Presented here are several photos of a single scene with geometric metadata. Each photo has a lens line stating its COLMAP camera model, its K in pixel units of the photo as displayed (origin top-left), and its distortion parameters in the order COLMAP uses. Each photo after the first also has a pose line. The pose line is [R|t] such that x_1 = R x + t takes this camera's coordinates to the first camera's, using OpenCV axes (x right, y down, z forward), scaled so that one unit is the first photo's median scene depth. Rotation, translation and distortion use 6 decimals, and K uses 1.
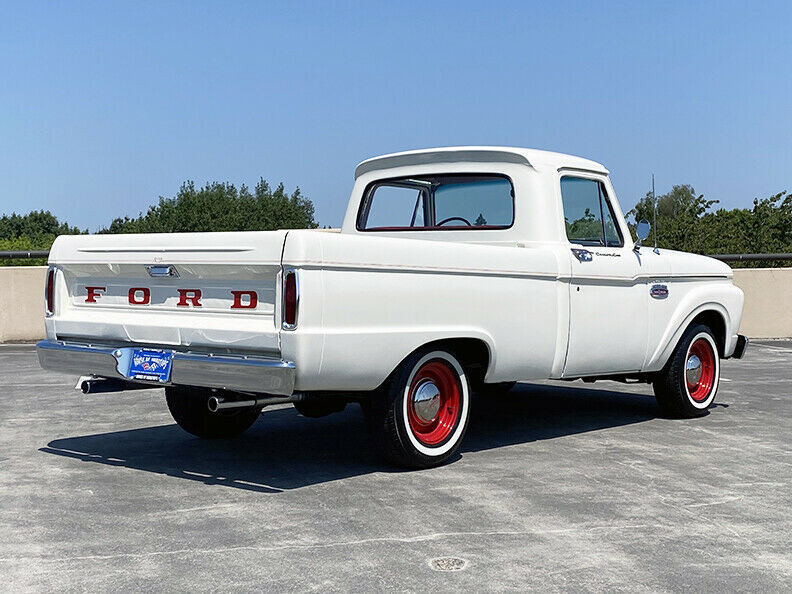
lens RADIAL K [[1190.6, 0, 396.0], [0, 1190.6, 297.0], [0, 0, 1]] dist [0.287953, -1.223001]
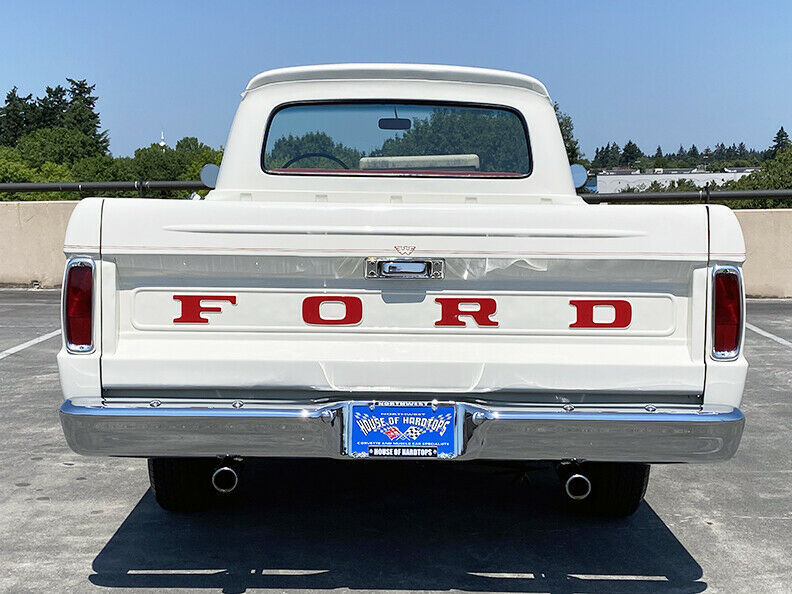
lens RADIAL K [[1190.6, 0, 396.0], [0, 1190.6, 297.0], [0, 0, 1]] dist [0.287953, -1.223001]
pose [[0.743804, -0.020718, 0.668077, -0.591117], [0.010979, 0.999763, 0.018779, -0.018451], [-0.668308, -0.006633, 0.743855, 0.575028]]
